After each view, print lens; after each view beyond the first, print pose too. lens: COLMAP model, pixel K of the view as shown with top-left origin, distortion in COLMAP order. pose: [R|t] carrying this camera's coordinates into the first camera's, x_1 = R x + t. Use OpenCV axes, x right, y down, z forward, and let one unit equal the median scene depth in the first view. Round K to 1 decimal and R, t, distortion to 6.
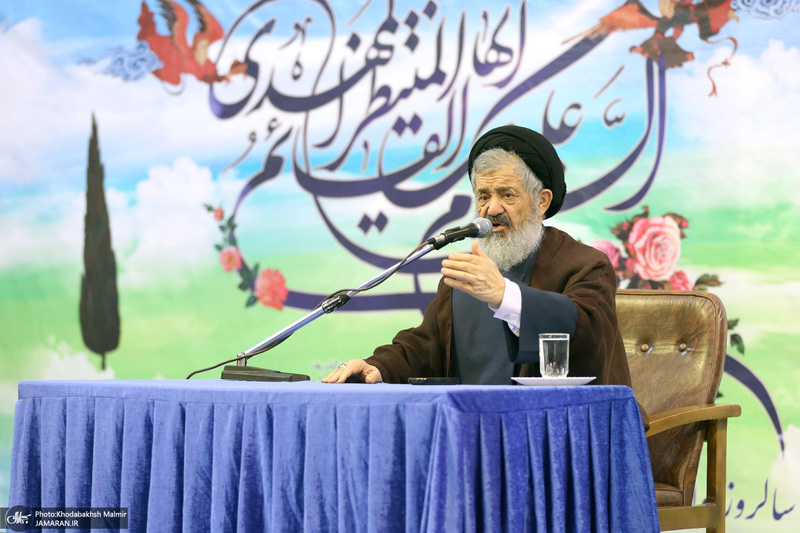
lens RADIAL K [[2352.2, 0, 399.8], [0, 2352.2, 267.1], [0, 0, 1]] dist [-0.135216, 0.000000]
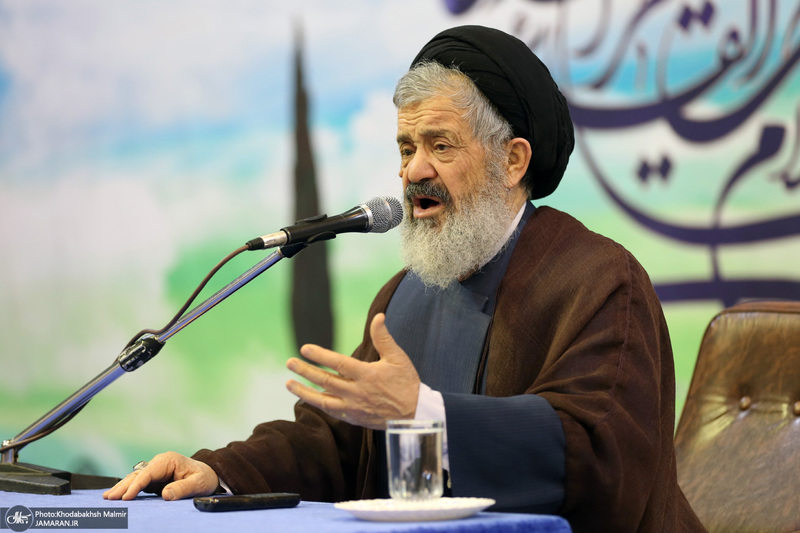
lens RADIAL K [[3106.8, 0, 400.2], [0, 3106.8, 266.2], [0, 0, 1]] dist [-0.148557, 0.000000]
pose [[0.979958, -0.023208, -0.197848, 0.088770], [0.026707, 0.999530, 0.015035, -0.007098], [0.197406, -0.020018, 0.980117, 0.153291]]
